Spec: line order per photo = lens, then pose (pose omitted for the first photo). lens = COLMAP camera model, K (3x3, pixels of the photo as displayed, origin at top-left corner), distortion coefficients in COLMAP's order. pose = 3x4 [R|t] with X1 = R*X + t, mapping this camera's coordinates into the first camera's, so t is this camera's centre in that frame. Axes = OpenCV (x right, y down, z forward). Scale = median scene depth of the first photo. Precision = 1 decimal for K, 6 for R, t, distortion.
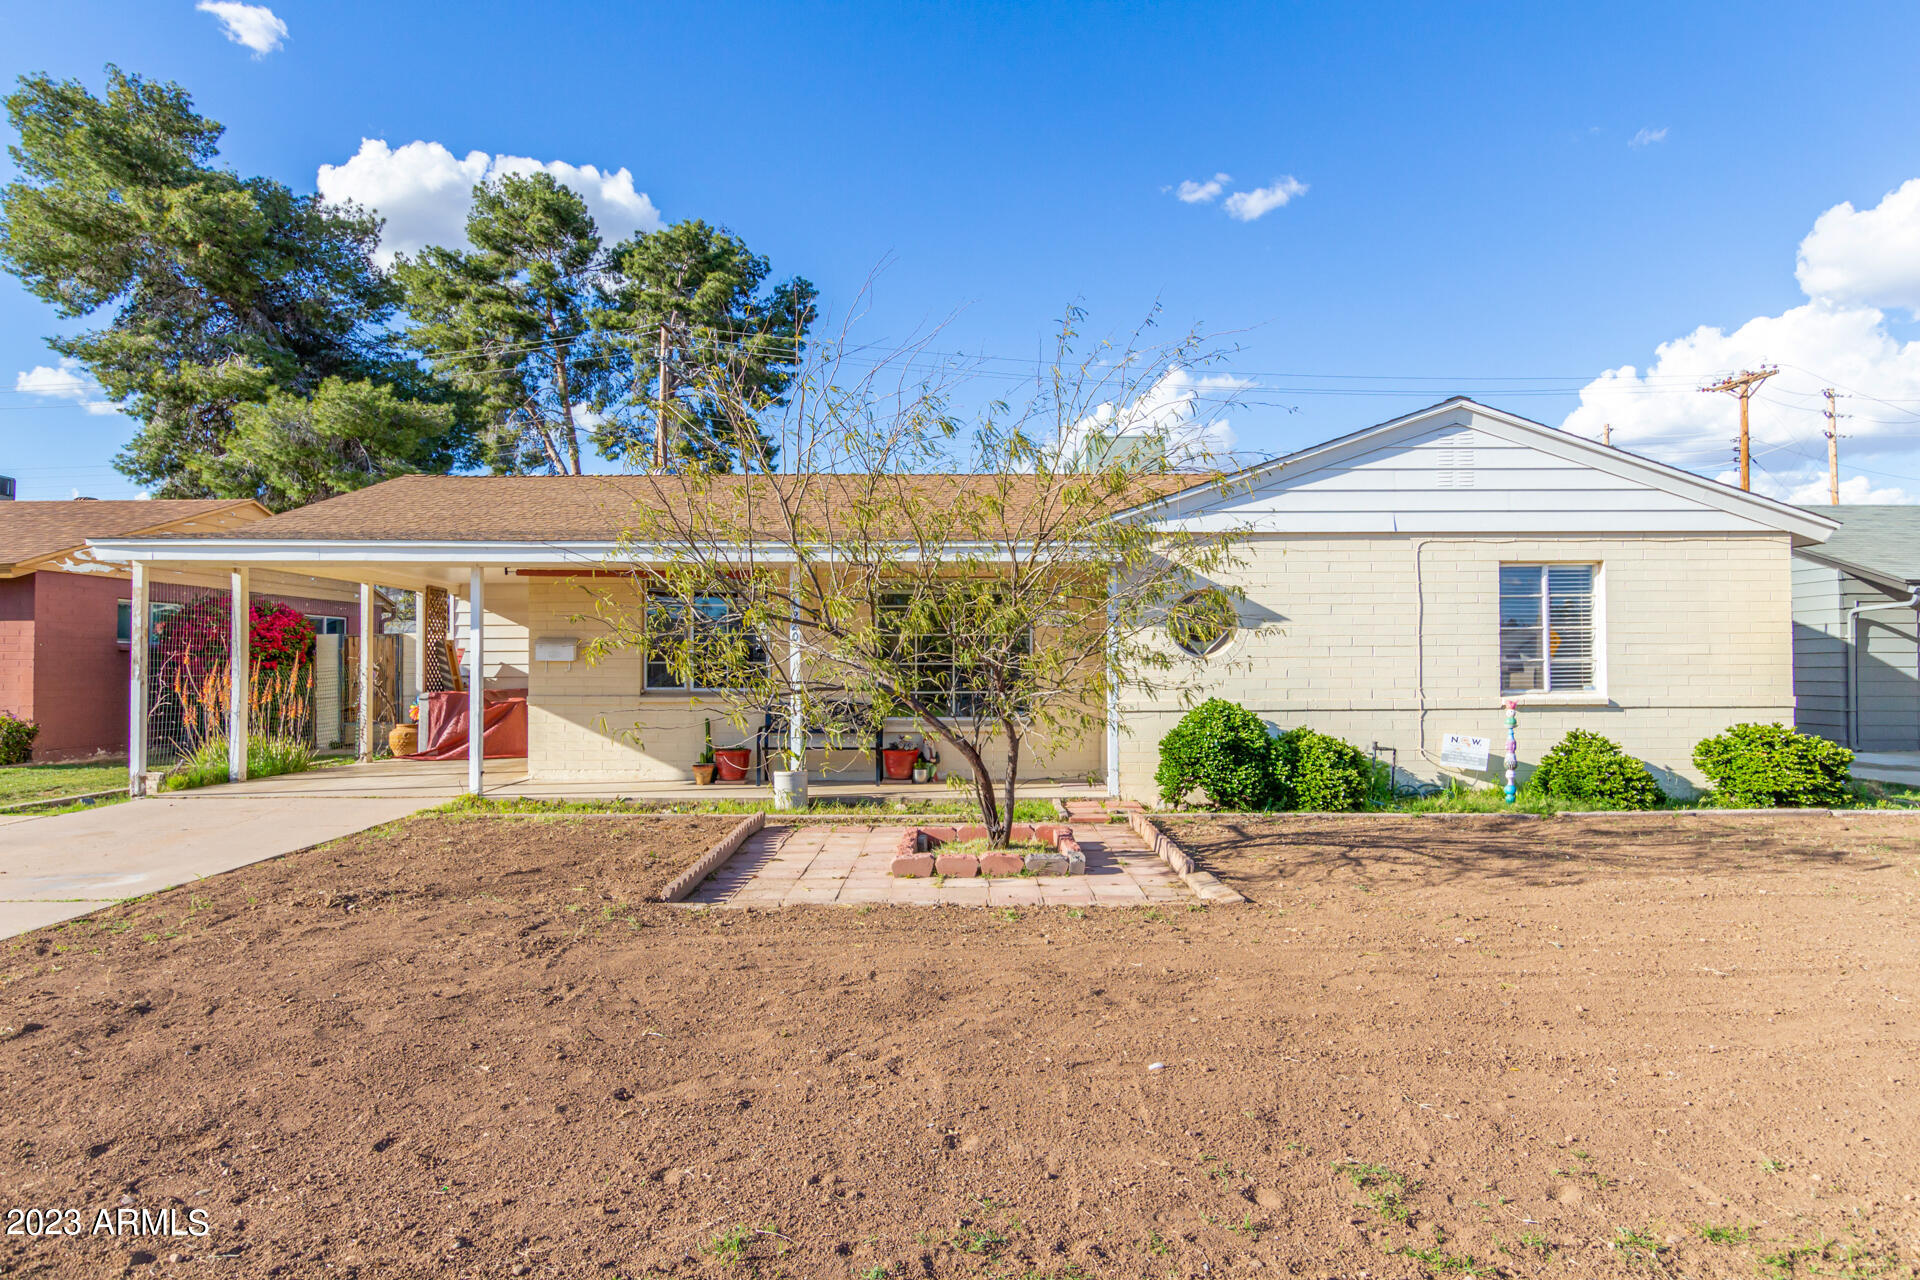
lens RADIAL K [[1133.9, 0, 961.8], [0, 1133.9, 643.5], [0, 0, 1]] dist [0.004442, 0.001519]
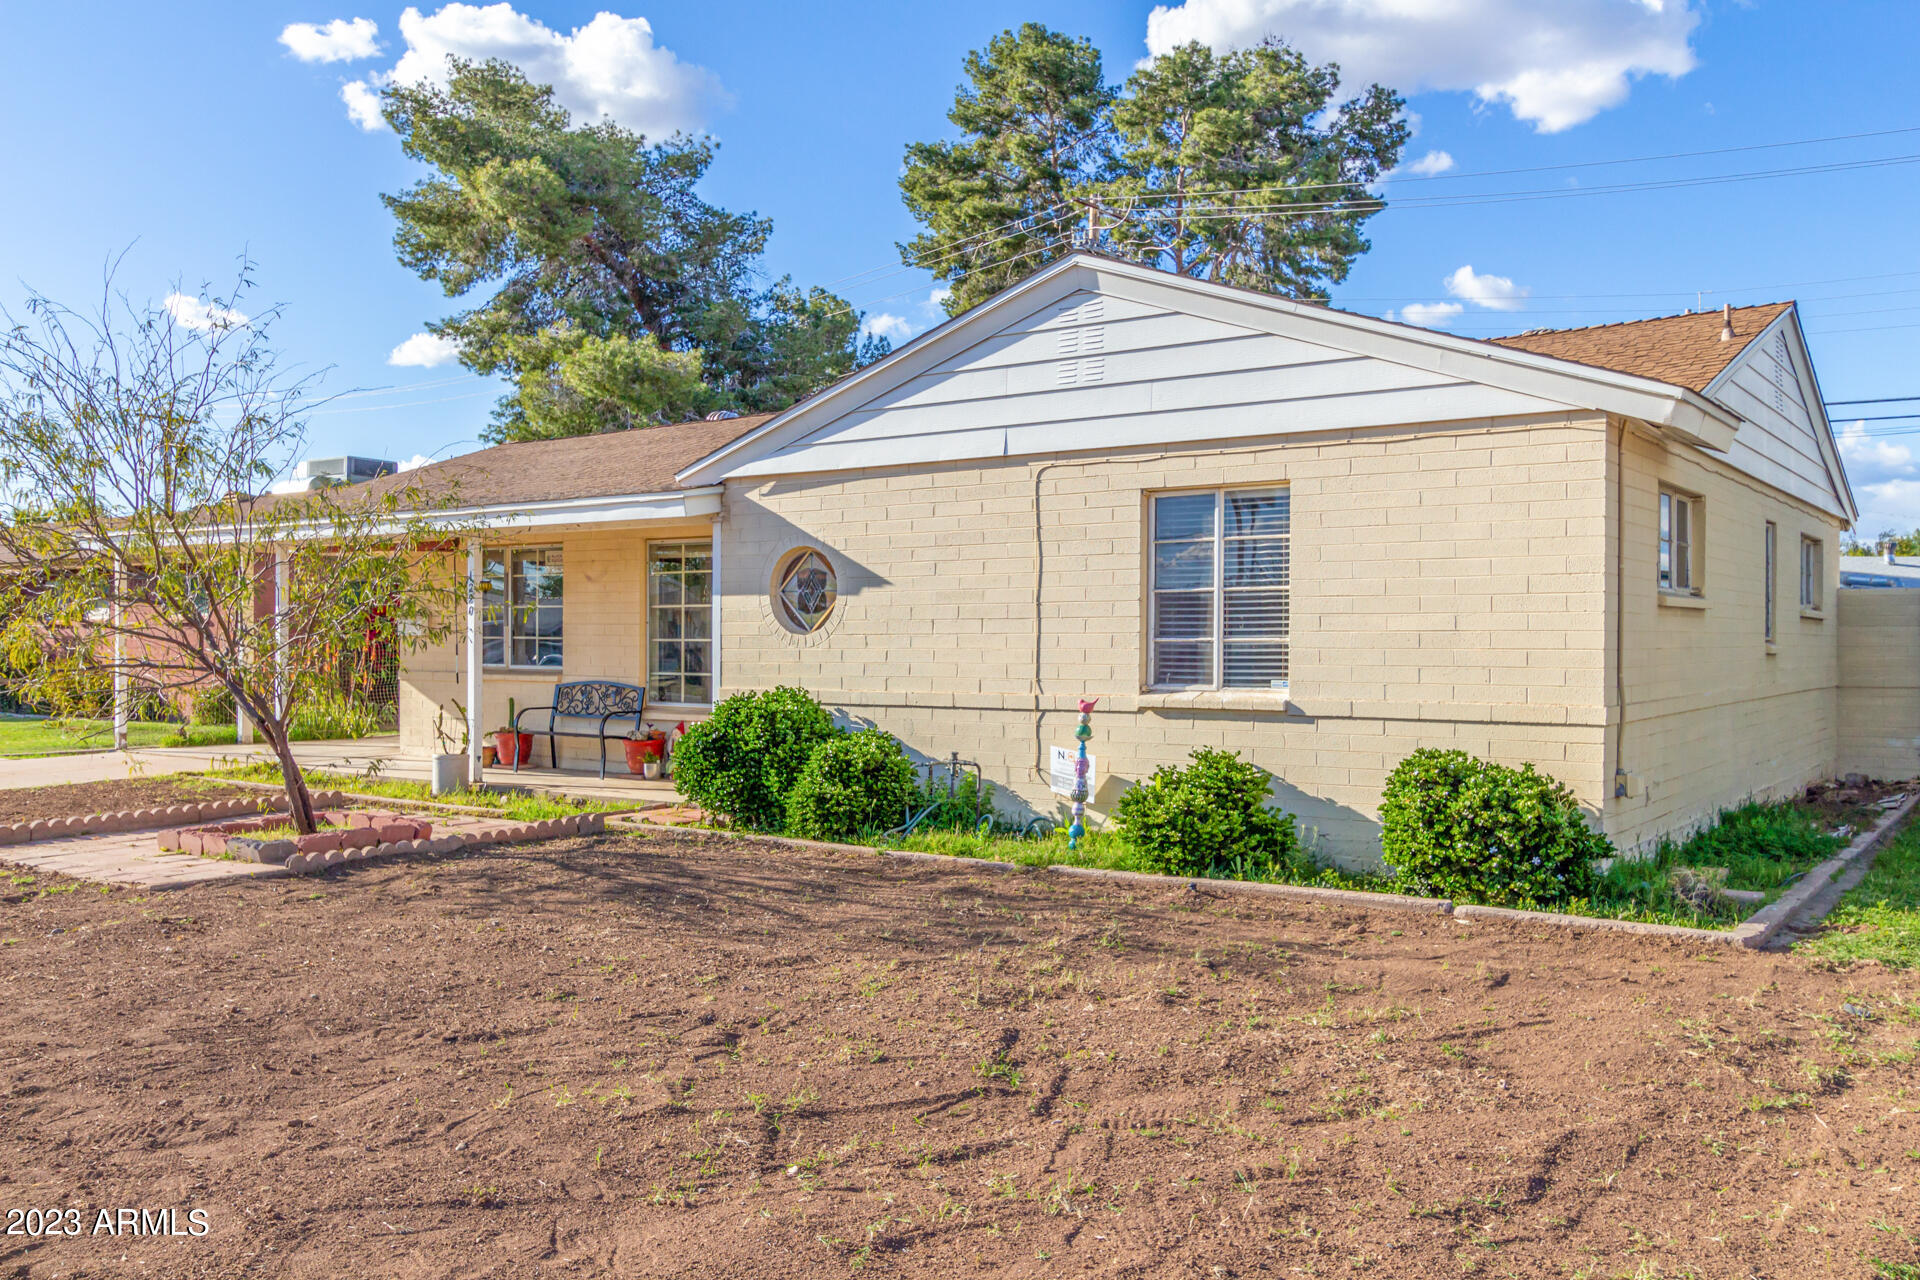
lens RADIAL K [[1638.0, 0, 953.9], [0, 1638.0, 641.9], [0, 0, 1]] dist [-0.004313, -0.001758]
pose [[0.792227, 0.006255, -0.610195, 0.959837], [0.004203, 0.999868, 0.015705, 0.000912], [0.610212, -0.015006, 0.792096, 0.172696]]
